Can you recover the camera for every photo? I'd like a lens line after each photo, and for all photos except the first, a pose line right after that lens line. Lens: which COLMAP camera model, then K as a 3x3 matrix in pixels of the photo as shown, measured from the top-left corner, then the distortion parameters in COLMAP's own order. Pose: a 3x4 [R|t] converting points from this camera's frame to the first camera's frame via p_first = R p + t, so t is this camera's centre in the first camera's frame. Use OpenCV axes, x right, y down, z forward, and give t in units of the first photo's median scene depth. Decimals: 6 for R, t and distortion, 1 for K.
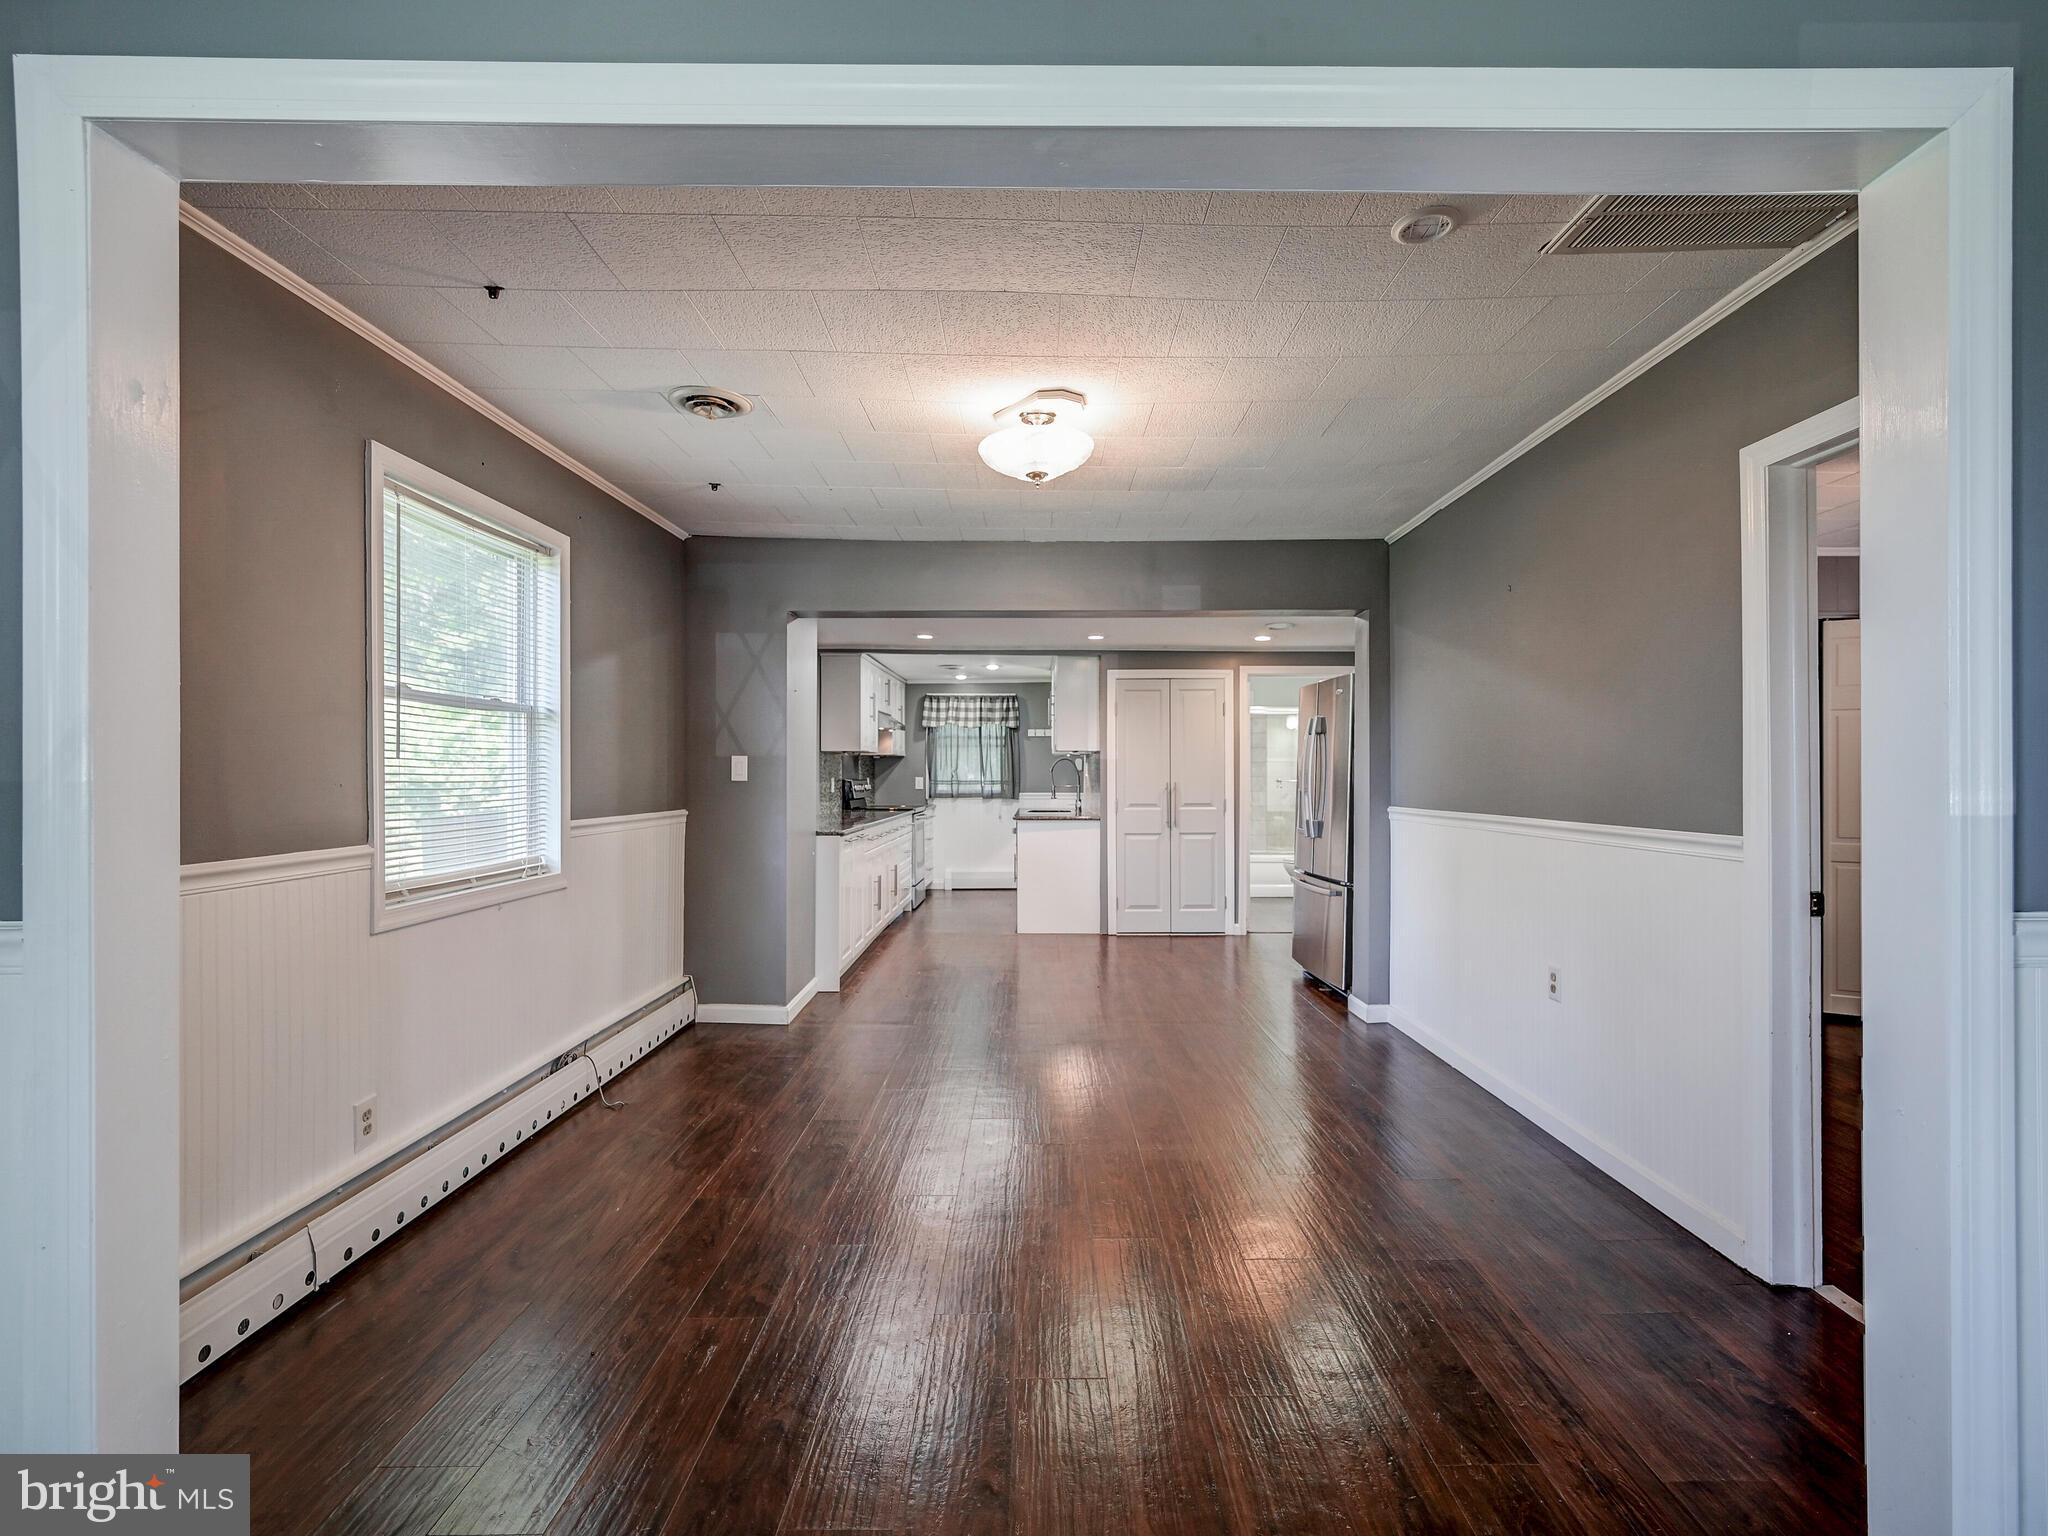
lens RADIAL K [[960.0, 0, 948.4], [0, 960.0, 760.5], [0, 0, 1]] dist [-0.000318, -0.000064]
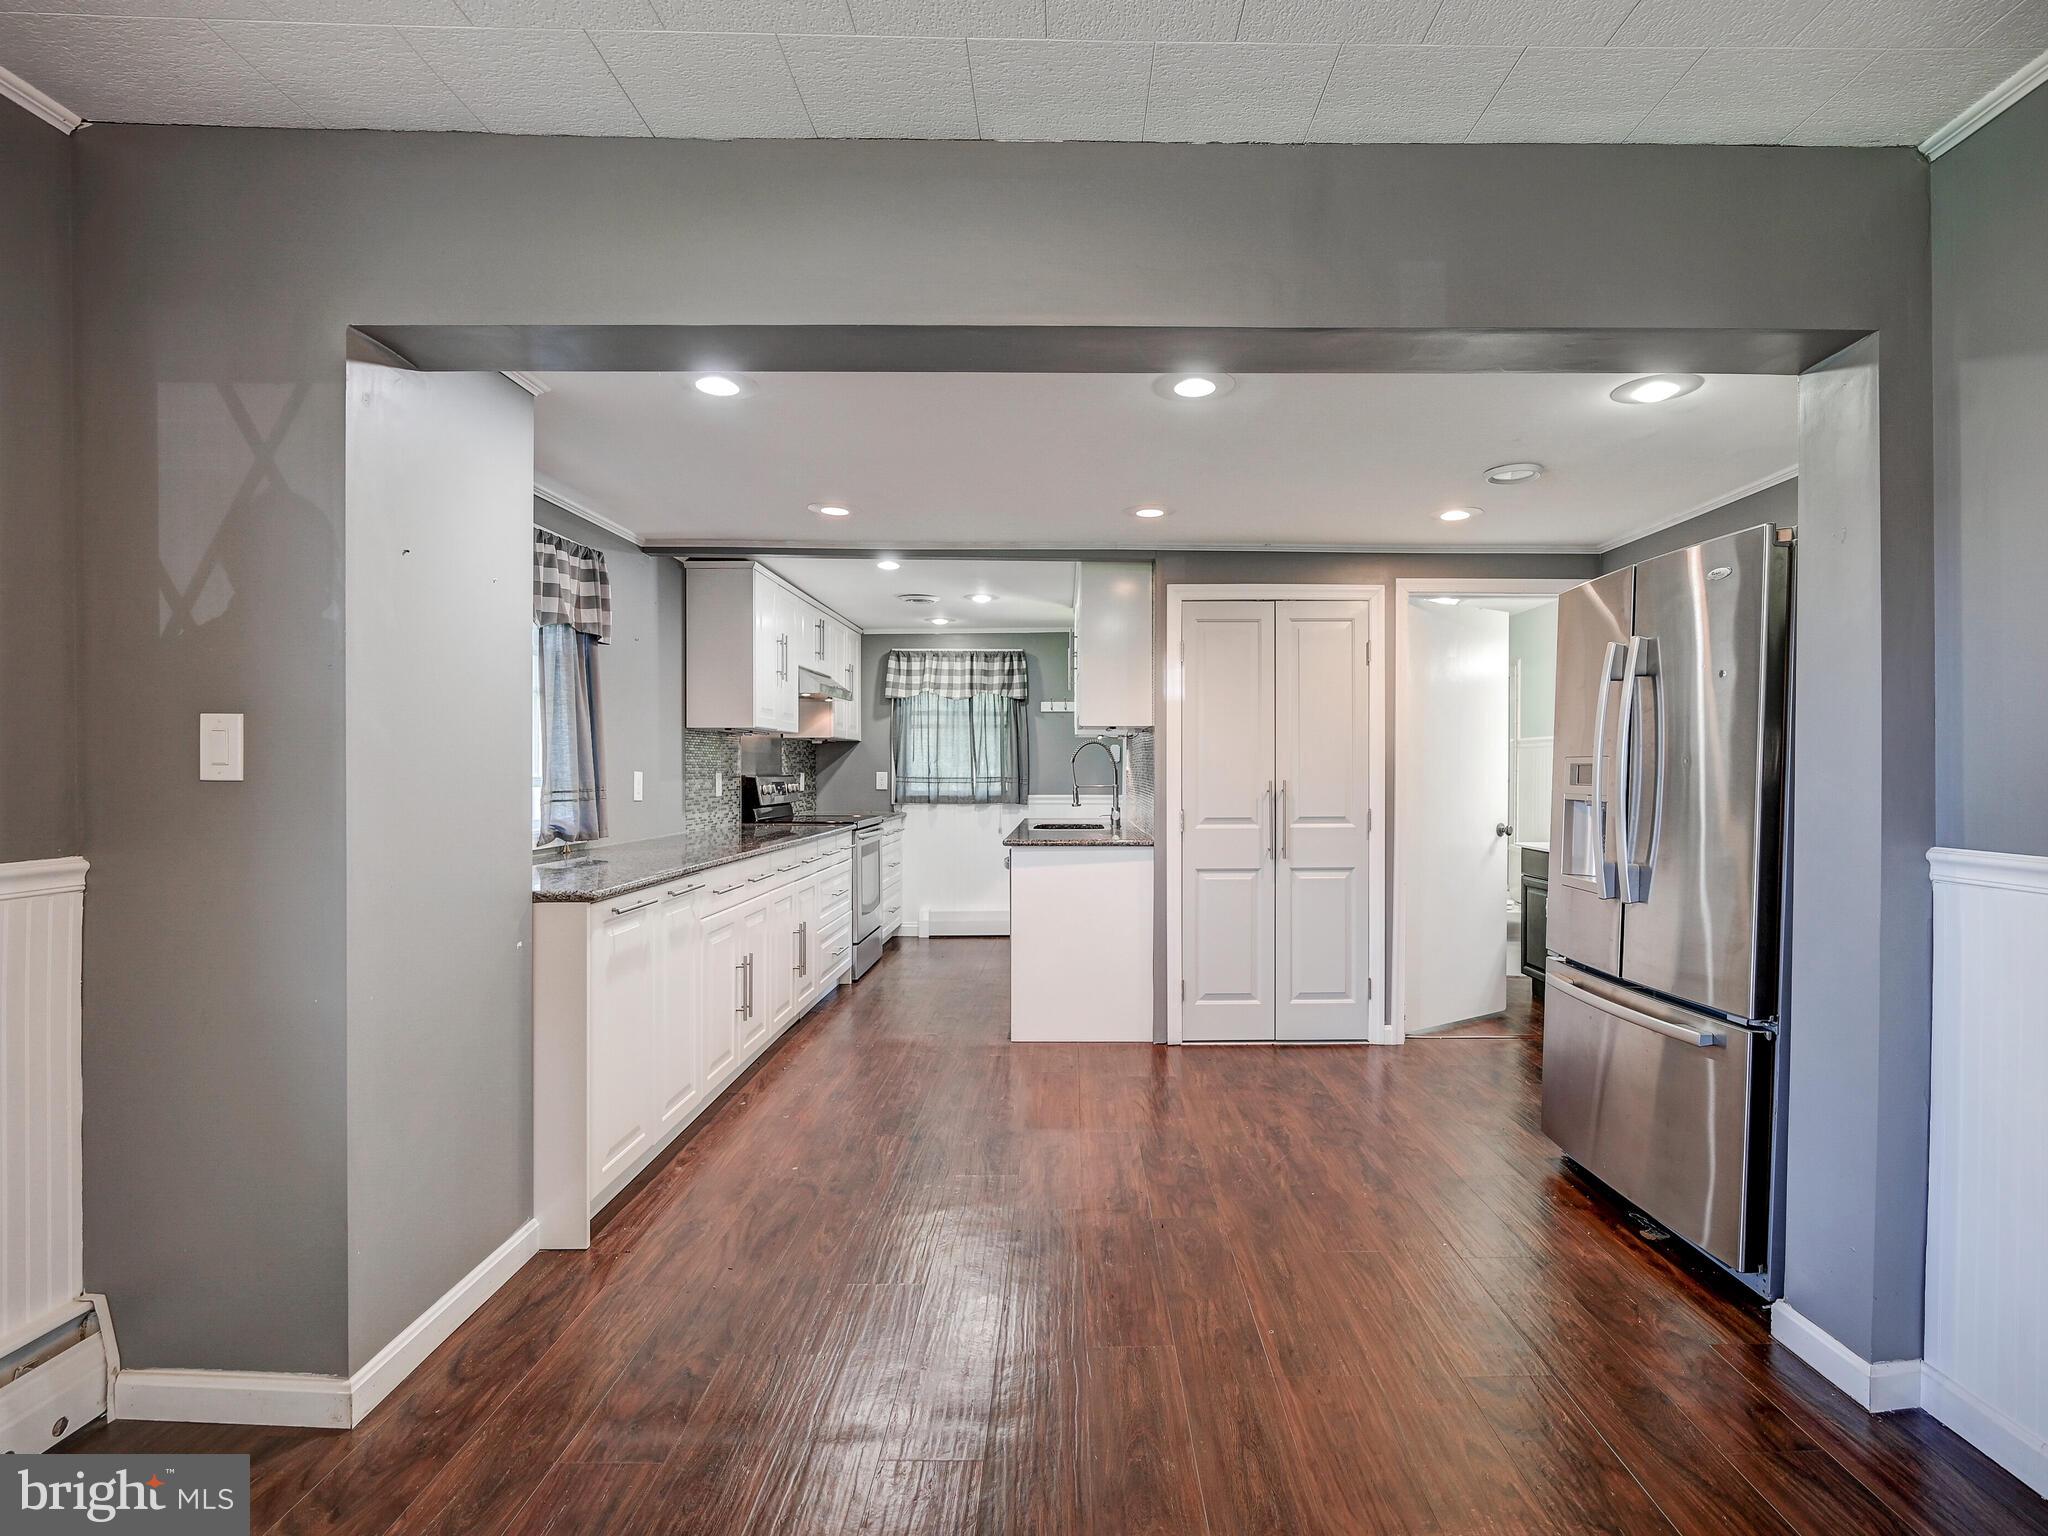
lens RADIAL K [[1037.8, 0, 1024.0], [0, 1037.8, 768.0], [0, 0, 1]] dist [-0.003516, -0.000345]
pose [[0.998782, 0.000023, 0.049347, 0.038159], [-0.000663, 0.999916, 0.012952, 0.005581], [-0.049342, -0.012969, 0.998698, 0.294157]]
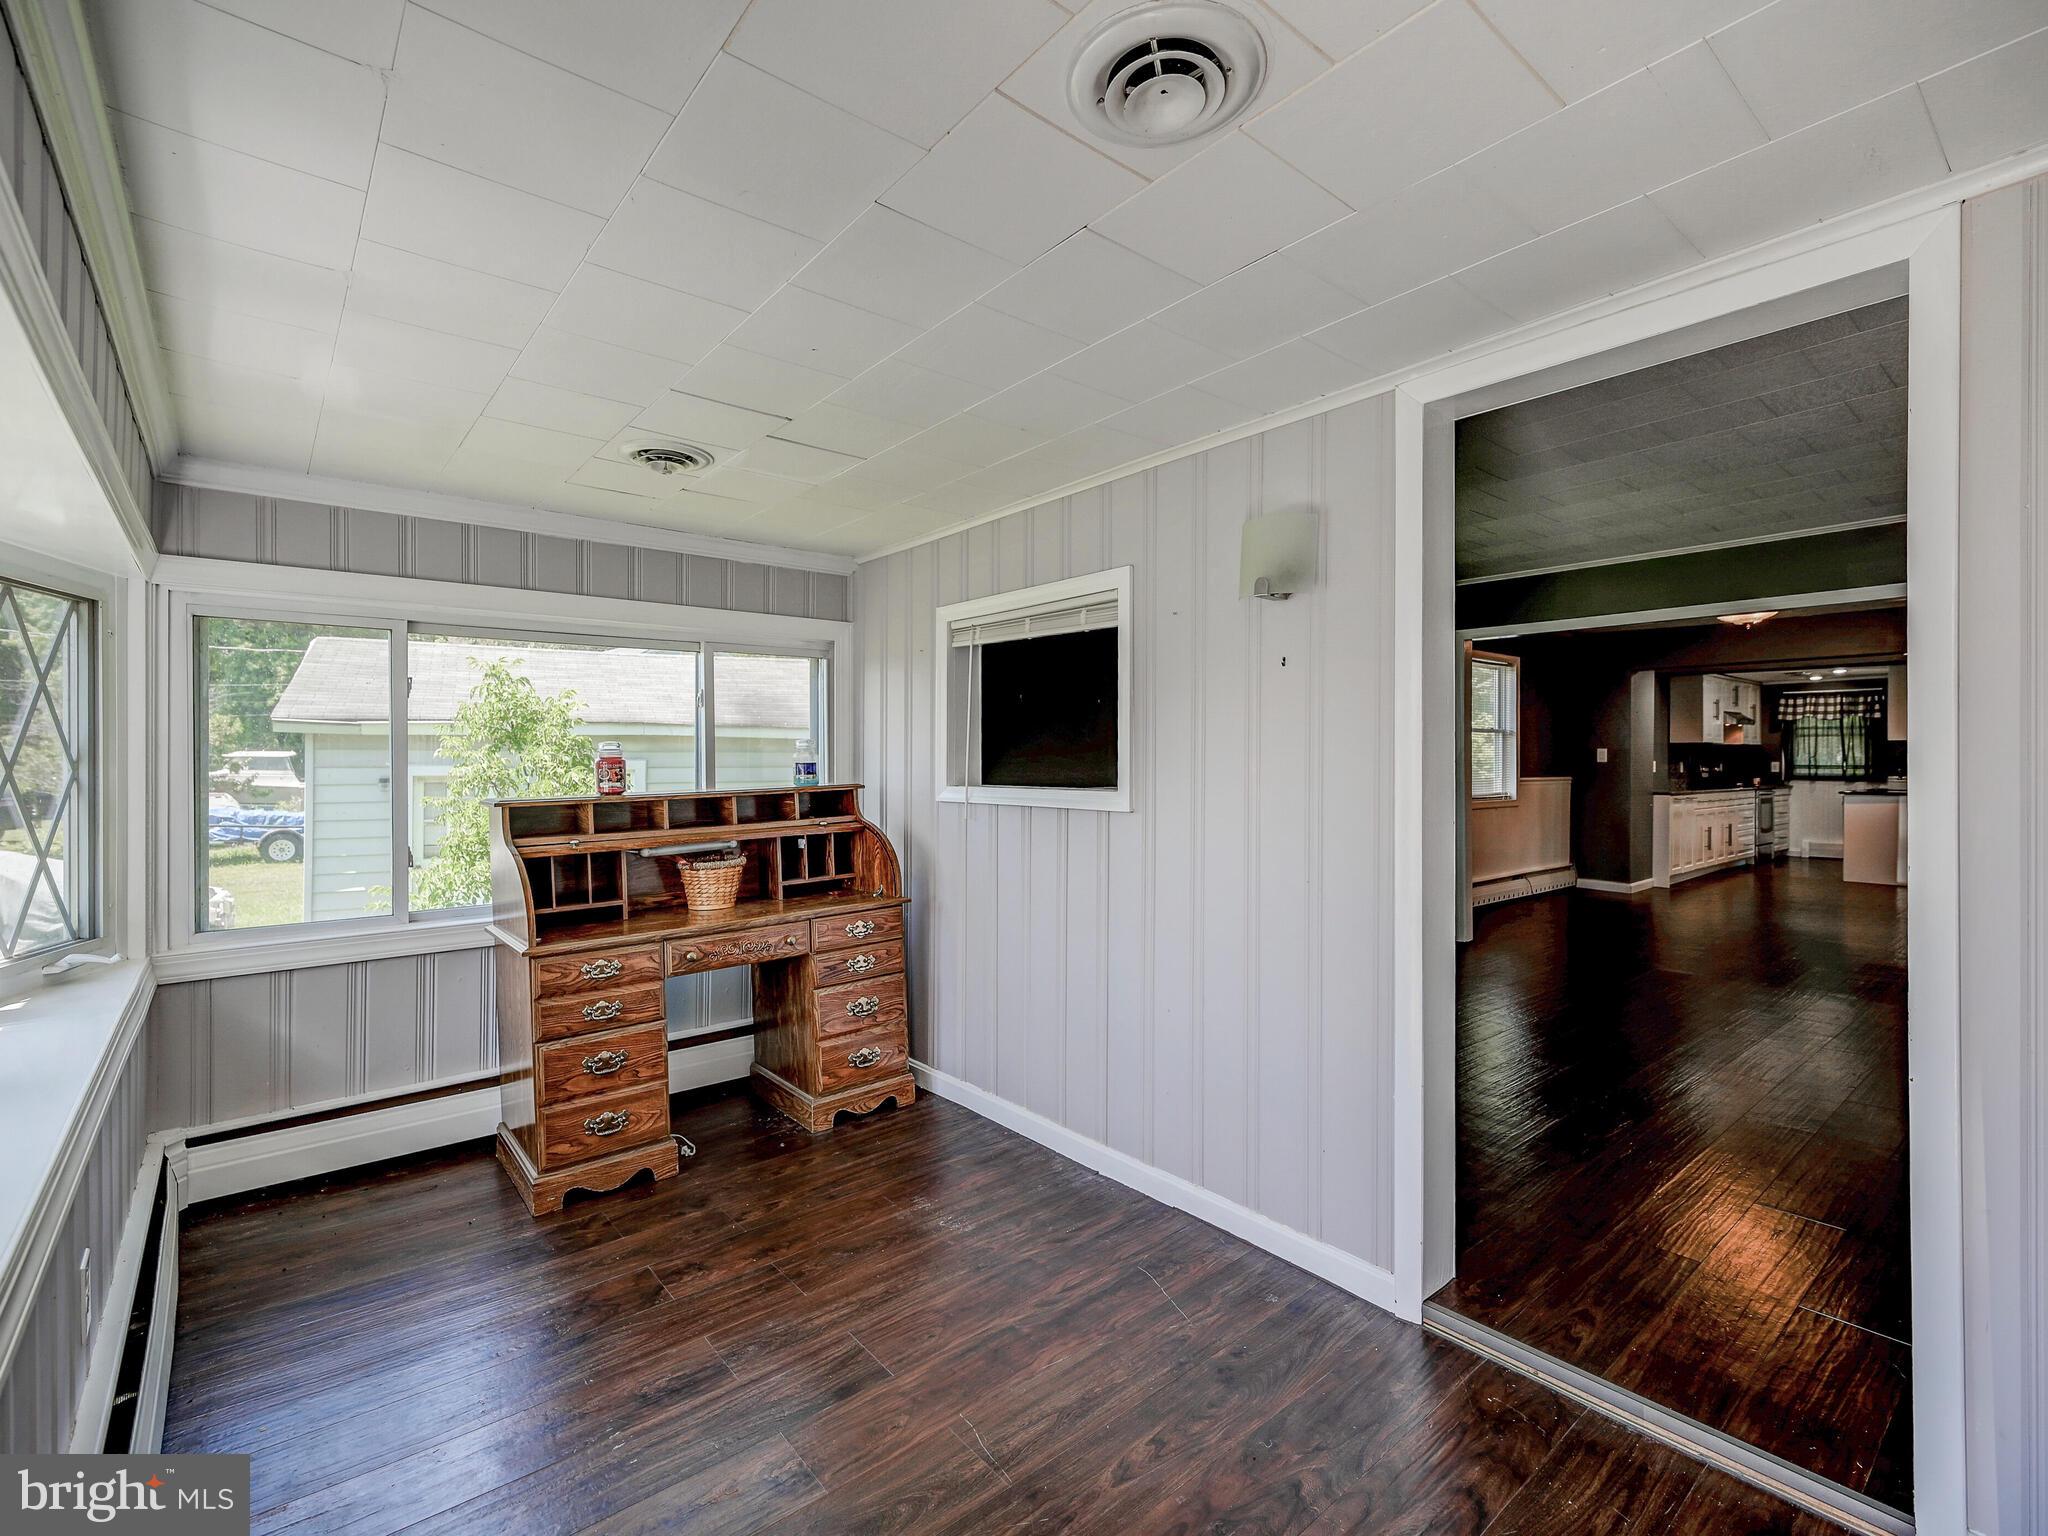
lens RADIAL K [[913.5, 0, 1015.3], [0, 913.5, 769.1], [0, 0, 1]] dist [-0.008141, -0.000315]
pose [[0.705448, 0.001482, -0.708760, 0.117435], [0.012314, 0.999821, 0.014347, -0.002477], [0.708655, -0.018849, 0.705304, -0.534155]]
